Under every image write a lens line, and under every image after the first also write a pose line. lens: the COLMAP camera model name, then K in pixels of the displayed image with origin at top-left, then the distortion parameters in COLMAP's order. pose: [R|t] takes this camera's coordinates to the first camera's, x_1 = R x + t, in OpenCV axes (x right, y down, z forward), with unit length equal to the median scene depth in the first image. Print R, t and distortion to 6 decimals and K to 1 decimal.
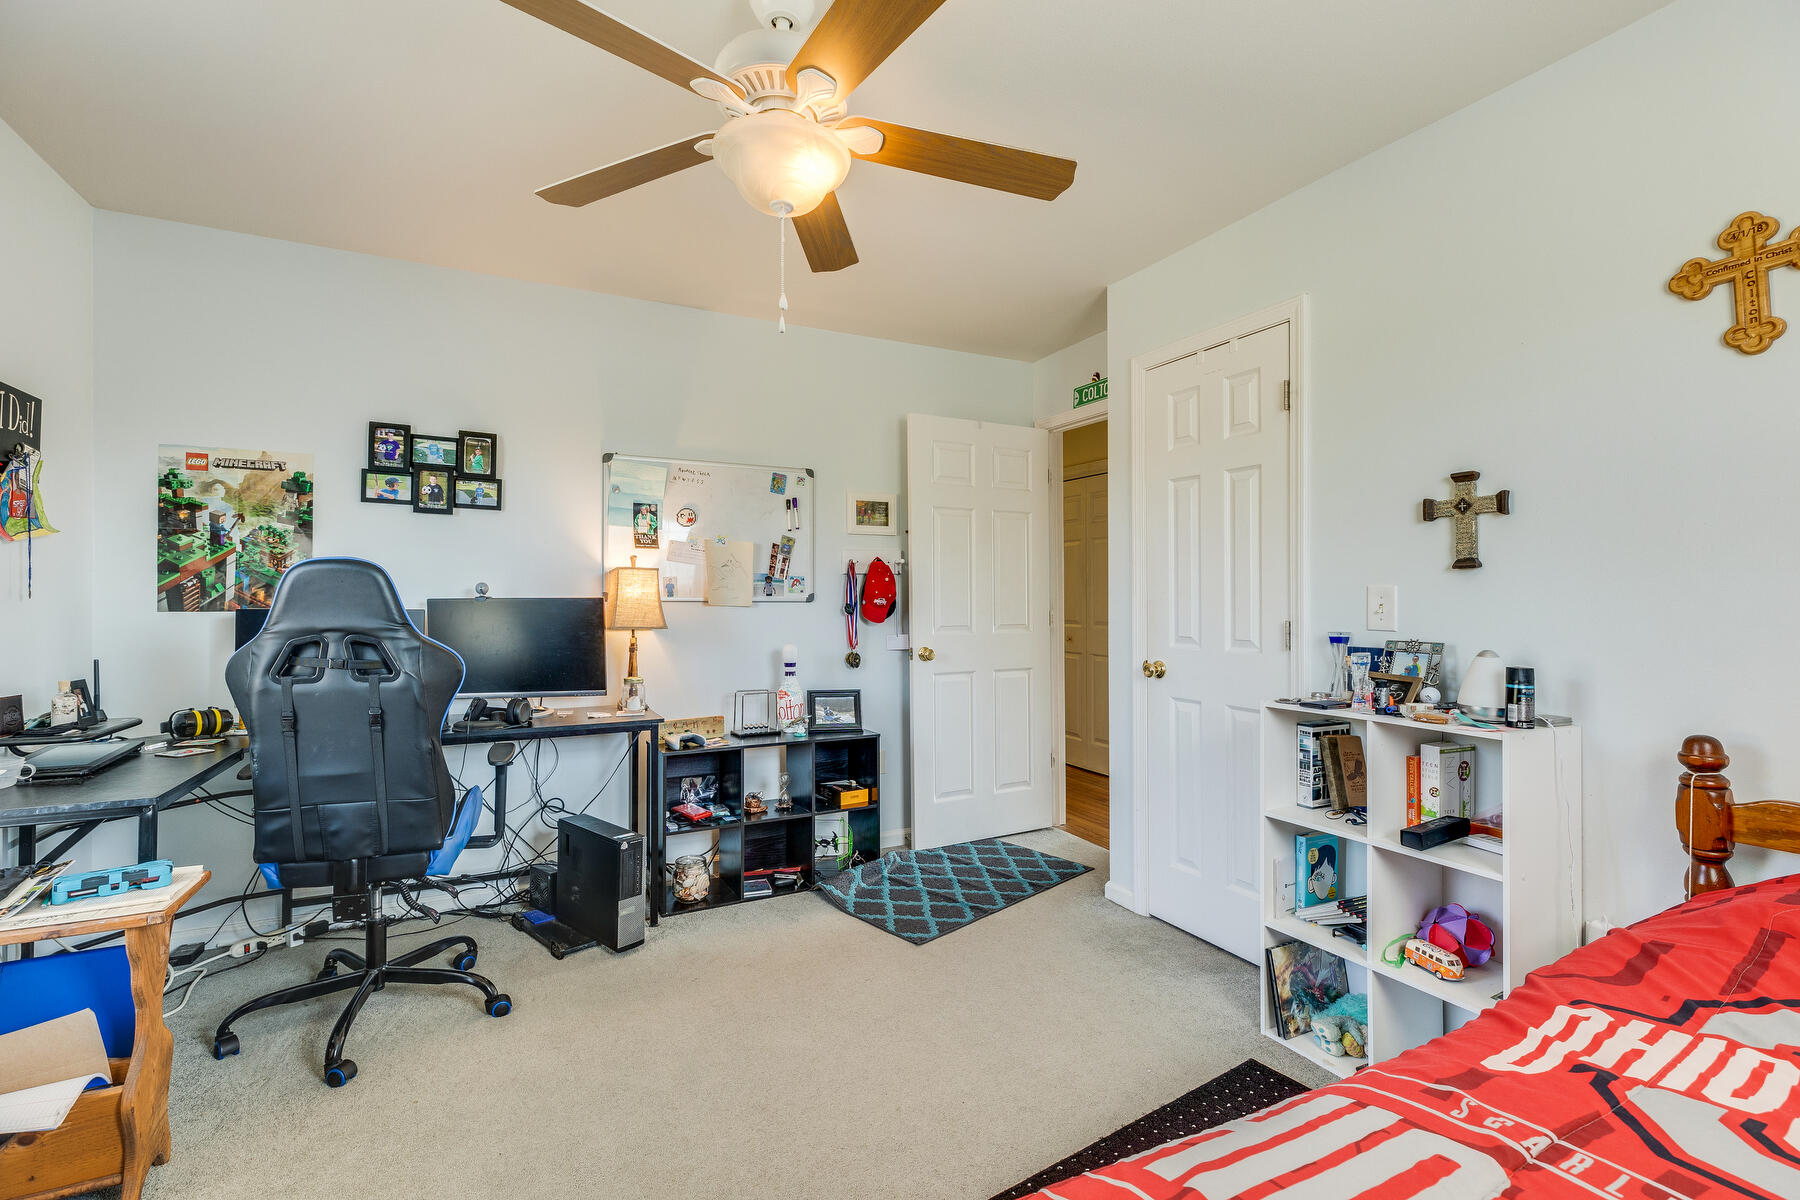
lens RADIAL K [[804.8, 0, 903.5], [0, 804.8, 601.3], [0, 0, 1]] dist [0.002393, -0.000360]
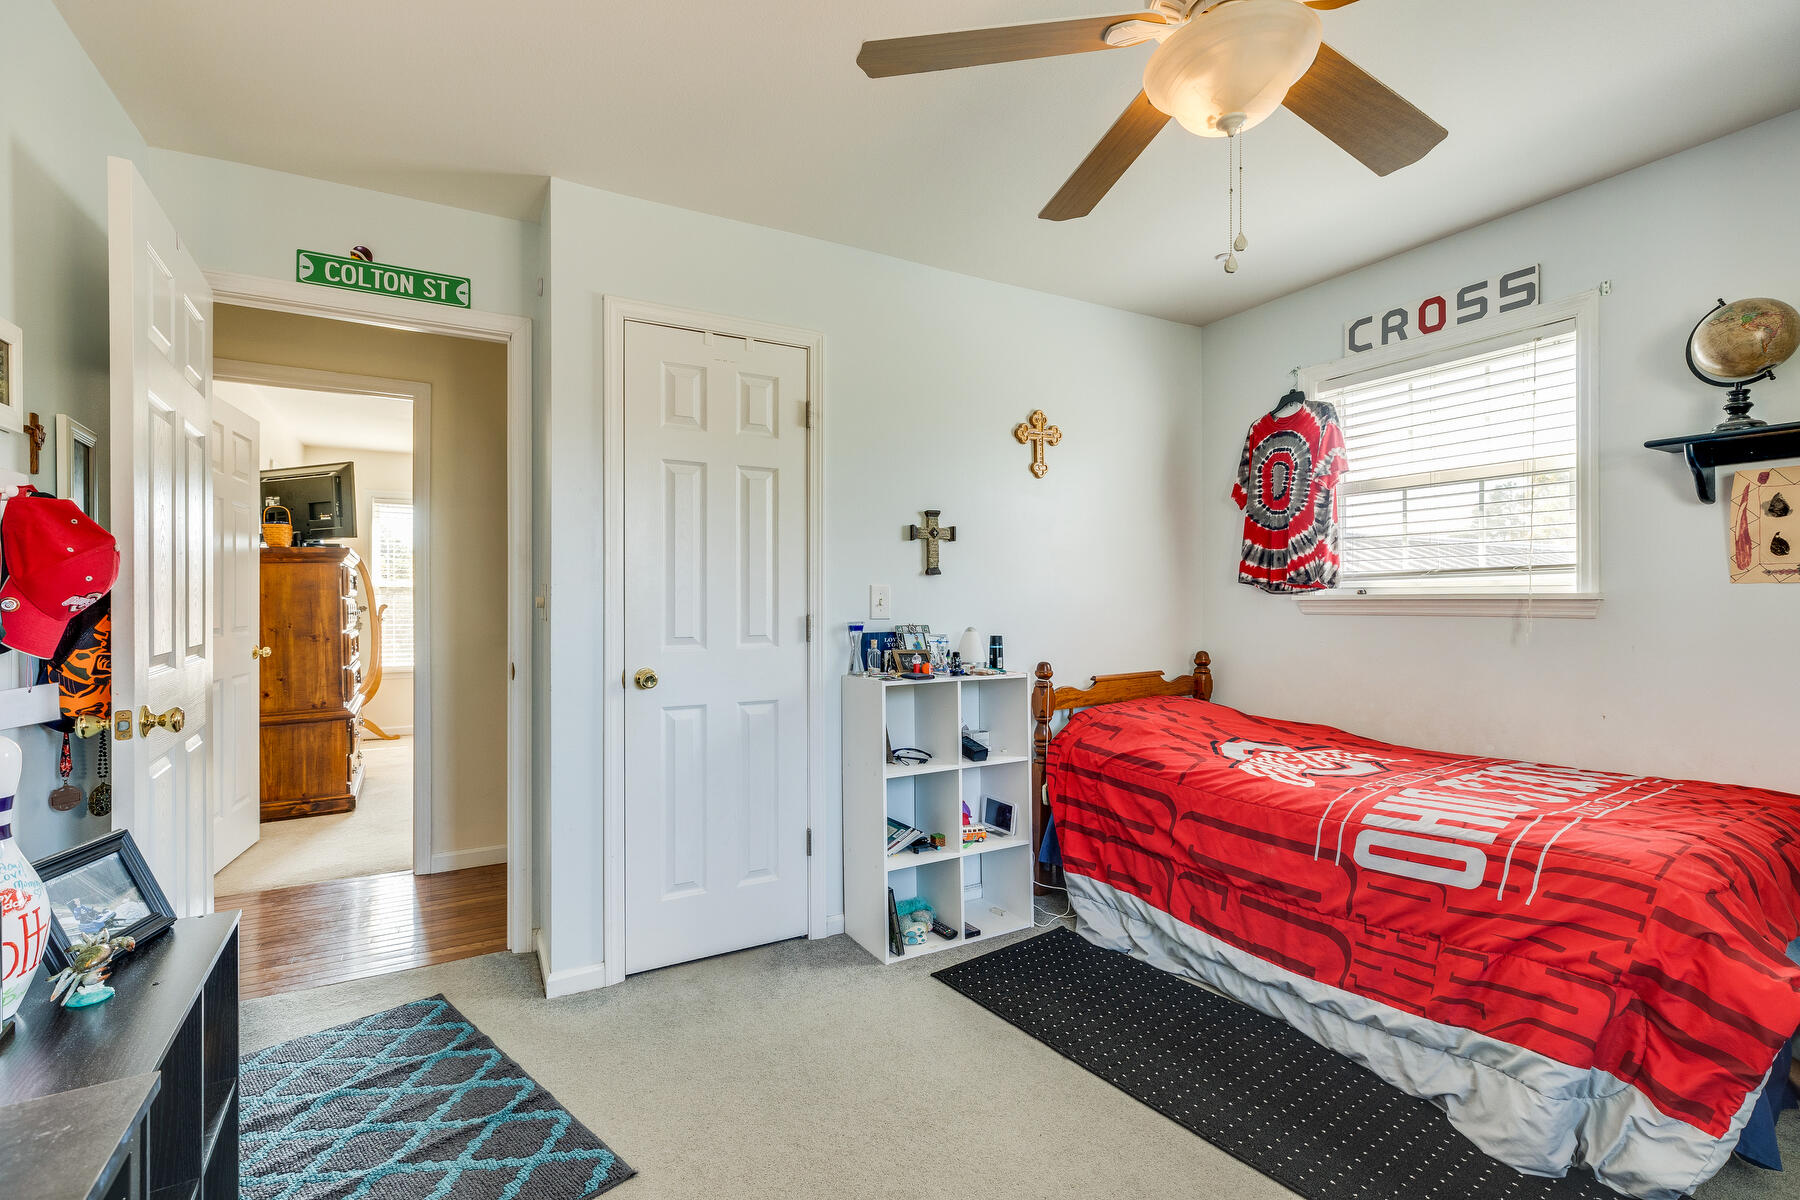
lens RADIAL K [[804.8, 0, 893.3], [0, 804.8, 597.0], [0, 0, 1]] dist [0.002393, -0.000360]
pose [[-0.037331, -0.001718, 0.999301, -0.764040], [0.005909, 0.999981, 0.001940, -0.002291], [-0.999285, 0.005977, -0.037320, 1.077461]]
